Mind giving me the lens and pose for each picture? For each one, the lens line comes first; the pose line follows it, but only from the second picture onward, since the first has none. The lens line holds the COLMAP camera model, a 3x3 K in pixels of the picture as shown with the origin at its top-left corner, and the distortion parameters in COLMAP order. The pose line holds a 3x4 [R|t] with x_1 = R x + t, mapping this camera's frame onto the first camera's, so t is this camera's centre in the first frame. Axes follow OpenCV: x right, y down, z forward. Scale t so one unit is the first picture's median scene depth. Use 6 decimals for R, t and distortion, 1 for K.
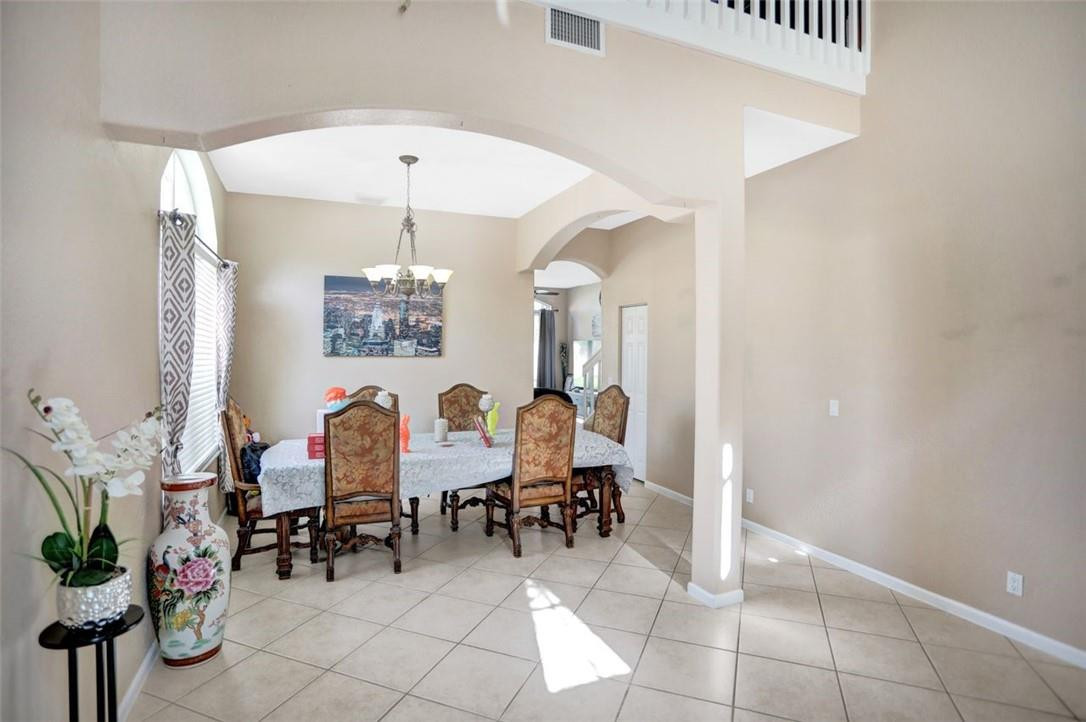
lens RADIAL K [[549.7, 0, 545.5], [0, 549.7, 345.1], [0, 0, 1]] dist [-0.094190, 0.046763]
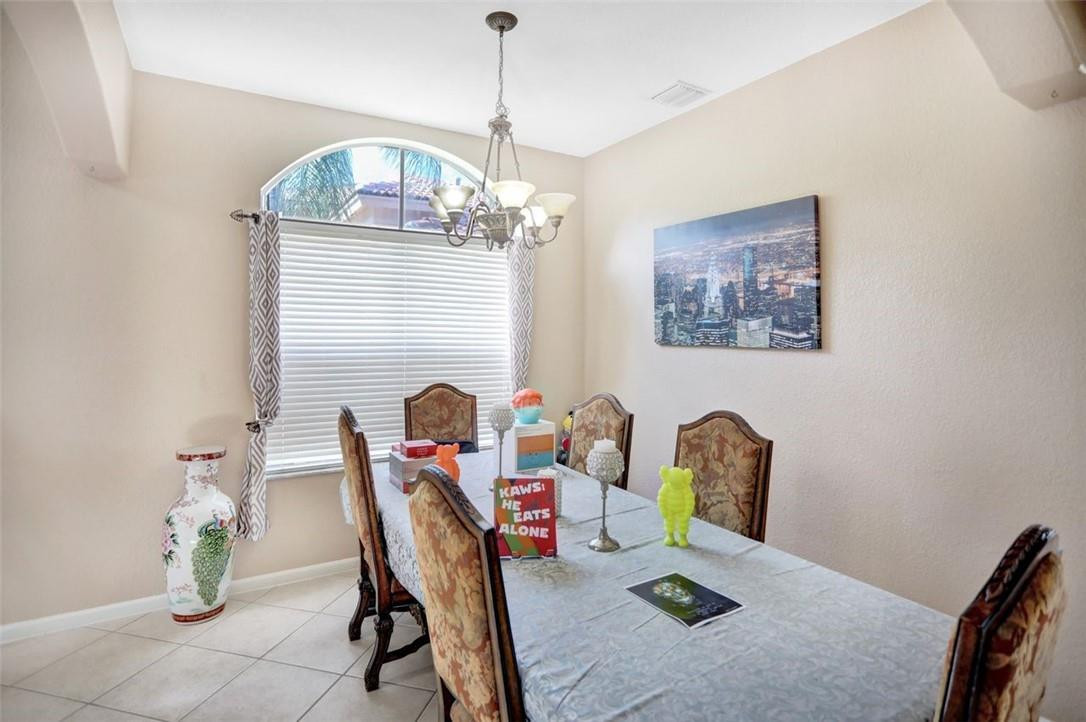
lens RADIAL K [[545.7, 0, 543.1], [0, 545.7, 314.1], [0, 0, 1]] dist [-0.046377, 0.000467]
pose [[0.142533, -0.034626, -0.989184, 0.256951], [0.003416, 0.999399, -0.034491, 0.004576], [0.989784, 0.001537, 0.142566, 0.741513]]
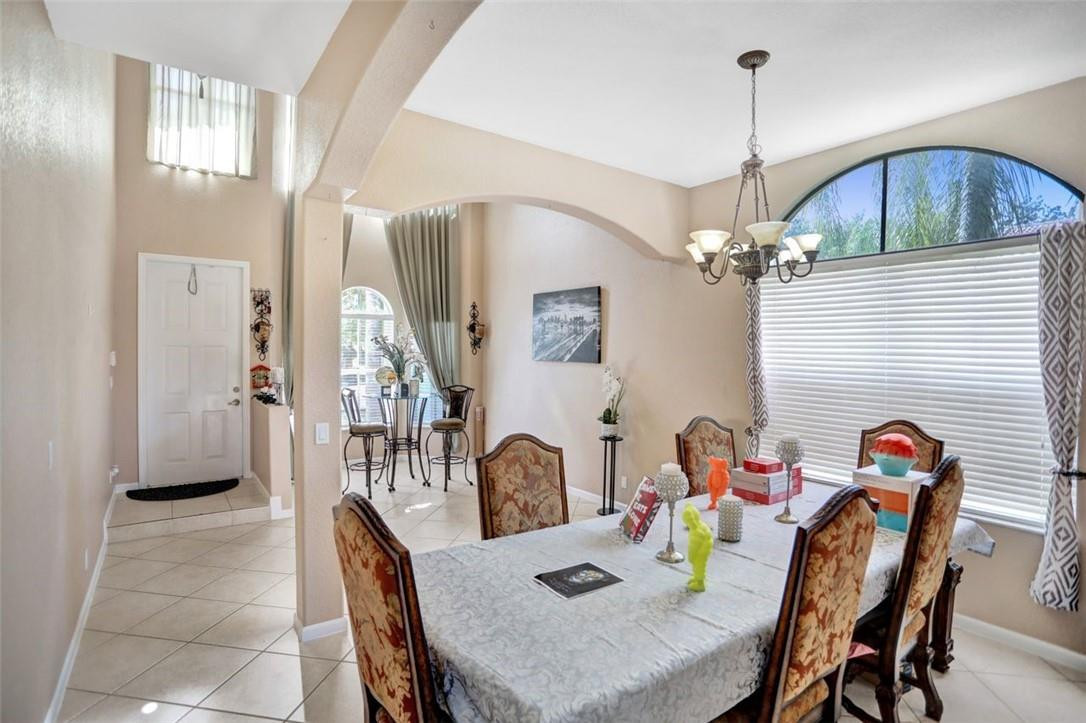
lens RADIAL K [[539.6, 0, 538.3], [0, 539.6, 368.1], [0, 0, 1]] dist [-0.080113, 0.035579]
pose [[-0.979565, -0.000205, -0.201127, 0.074013], [-0.007166, 0.999400, 0.033885, -0.007199], [0.201000, 0.034633, -0.978979, 1.202712]]
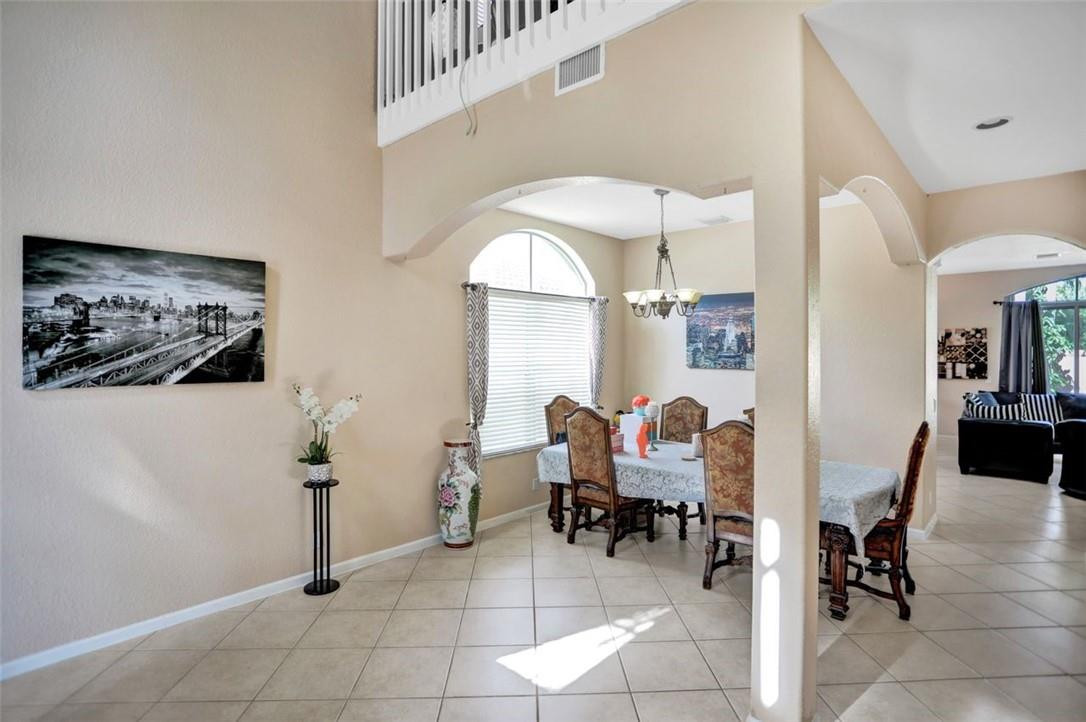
lens RADIAL K [[549.7, 0, 545.5], [0, 549.7, 345.1], [0, 0, 1]] dist [-0.094190, 0.046763]
pose [[0.405380, -0.006626, -0.914124, 0.503297], [0.004900, 0.999975, -0.005075, -0.021835], [0.914135, -0.002422, 0.405402, 0.261796]]
